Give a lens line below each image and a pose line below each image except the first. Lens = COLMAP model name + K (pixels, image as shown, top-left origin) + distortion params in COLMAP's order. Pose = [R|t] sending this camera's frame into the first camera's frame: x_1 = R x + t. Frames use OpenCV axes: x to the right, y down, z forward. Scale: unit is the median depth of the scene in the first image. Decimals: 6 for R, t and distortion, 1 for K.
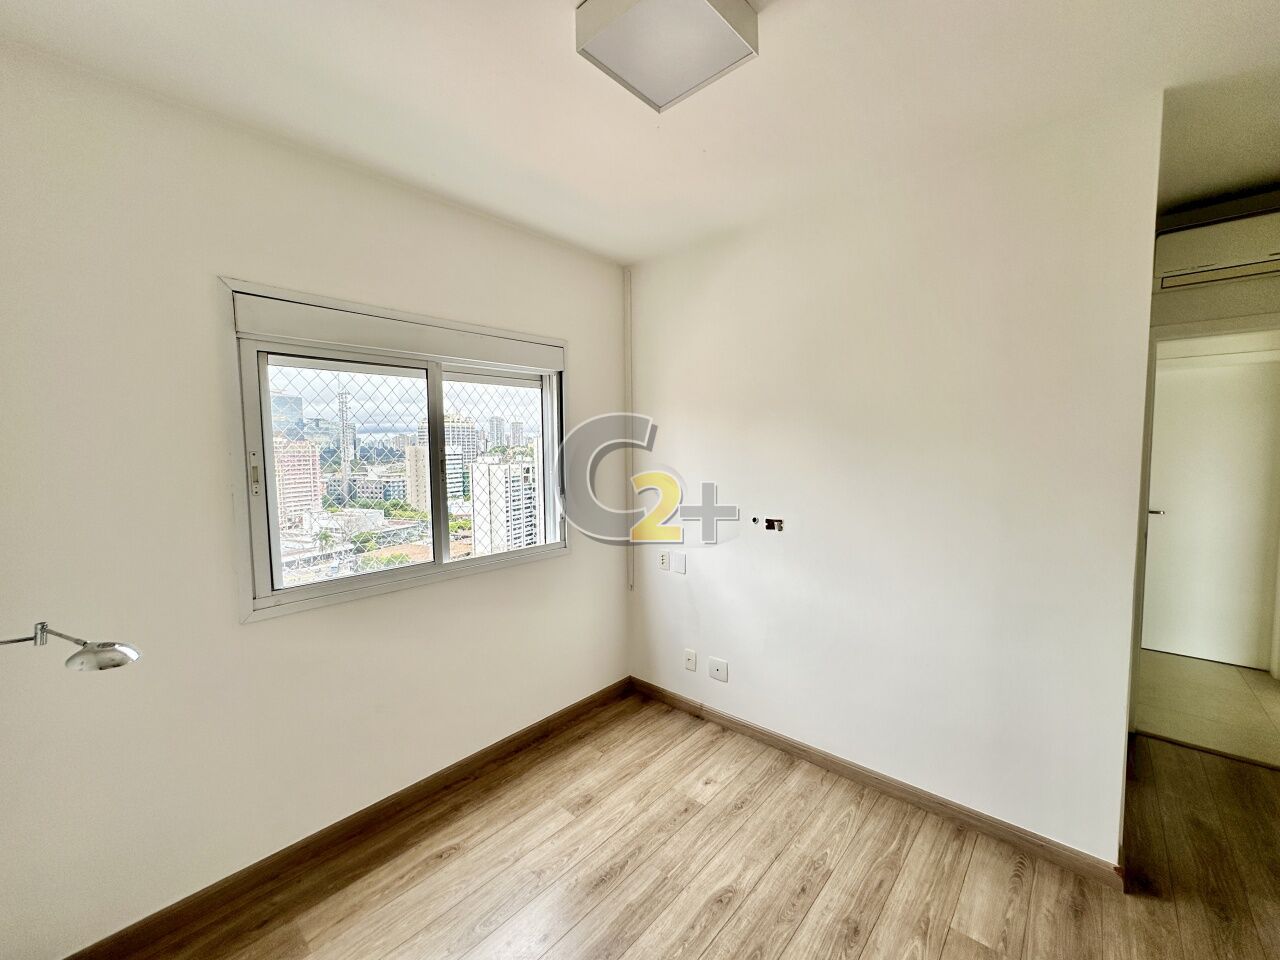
lens RADIAL K [[511.6, 0, 637.9], [0, 511.6, 478.6], [0, 0, 1]] dist [-0.003506, 0.000701]
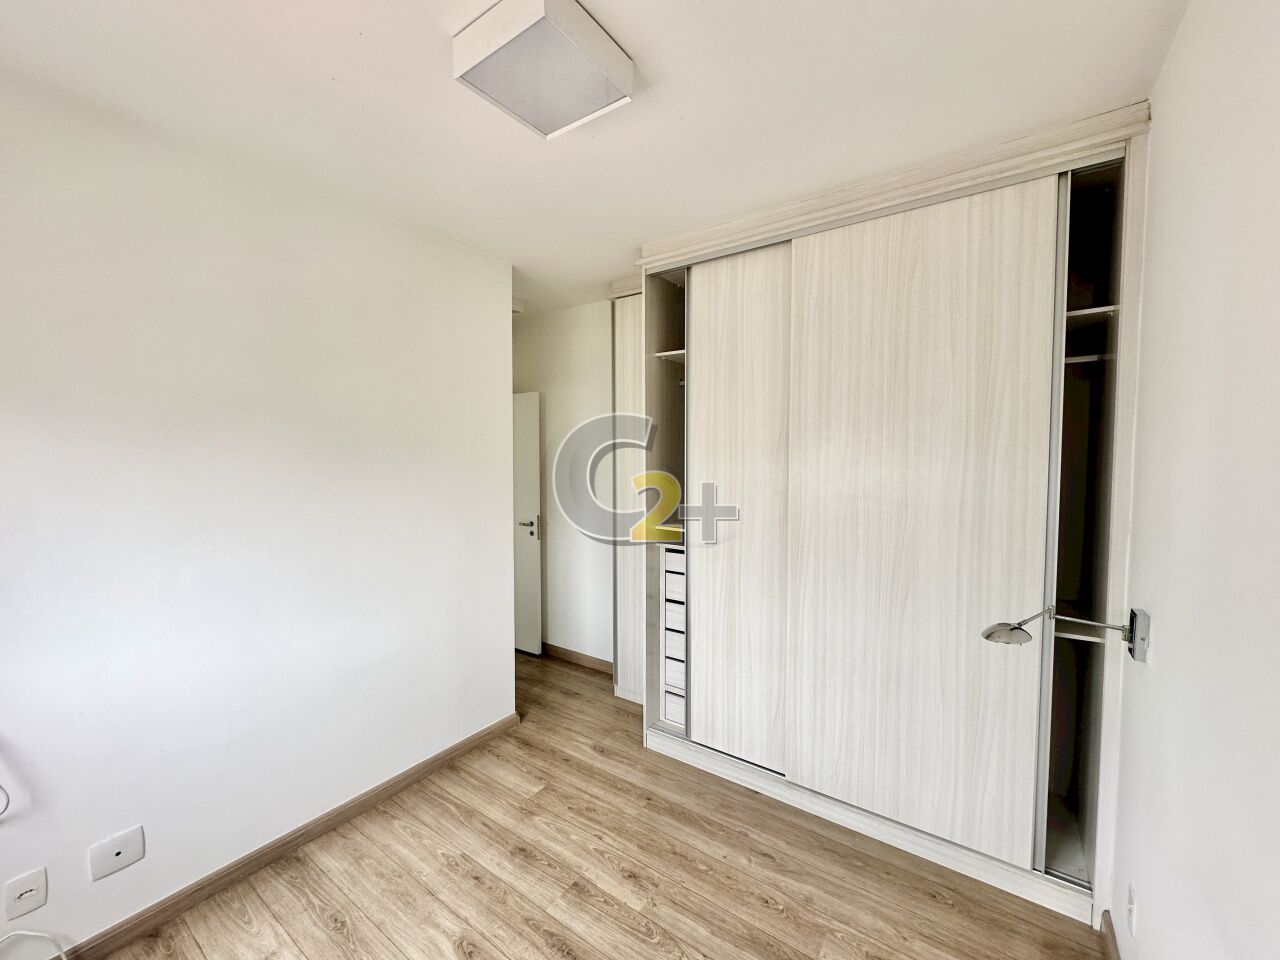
lens RADIAL K [[511.6, 0, 644.3], [0, 511.6, 480.2], [0, 0, 1]] dist [-0.003506, 0.000701]
pose [[-0.124583, -0.039796, 0.991411, -0.646195], [0.062227, 0.996915, 0.047837, -0.049423], [-0.990256, 0.067653, -0.121722, 0.624736]]
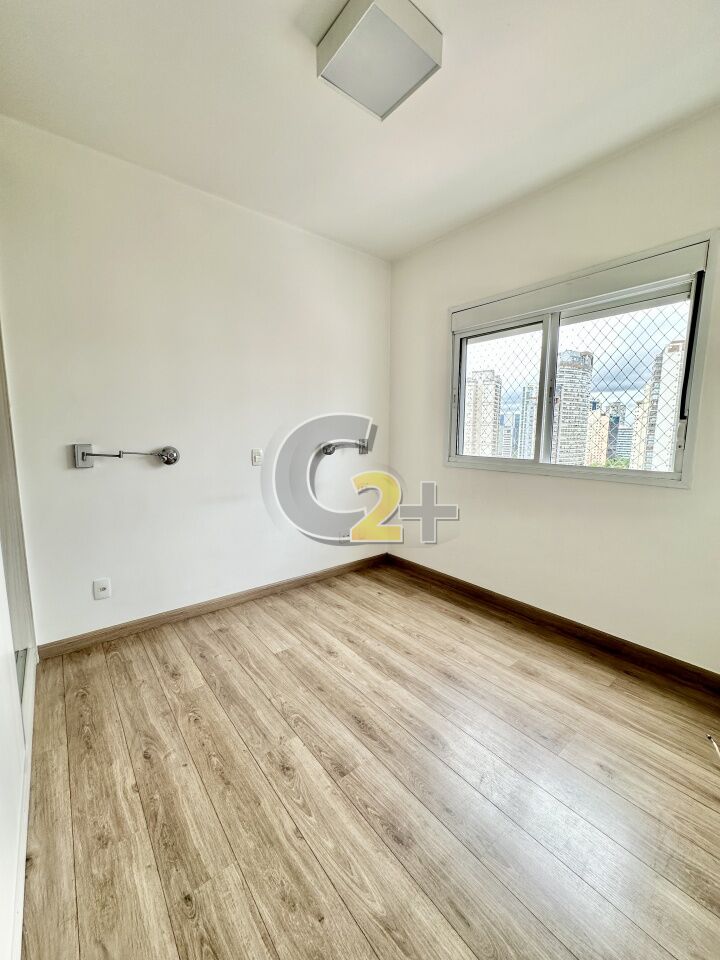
lens RADIAL K [[383.7, 0, 363.8], [0, 383.7, 479.5], [0, 0, 1]] dist [-0.003506, 0.000701]
pose [[-0.151039, 0.142428, -0.978213, 0.818650], [-0.065329, 0.985964, 0.153644, 0.092589], [0.986367, 0.087112, -0.139615, 0.769208]]
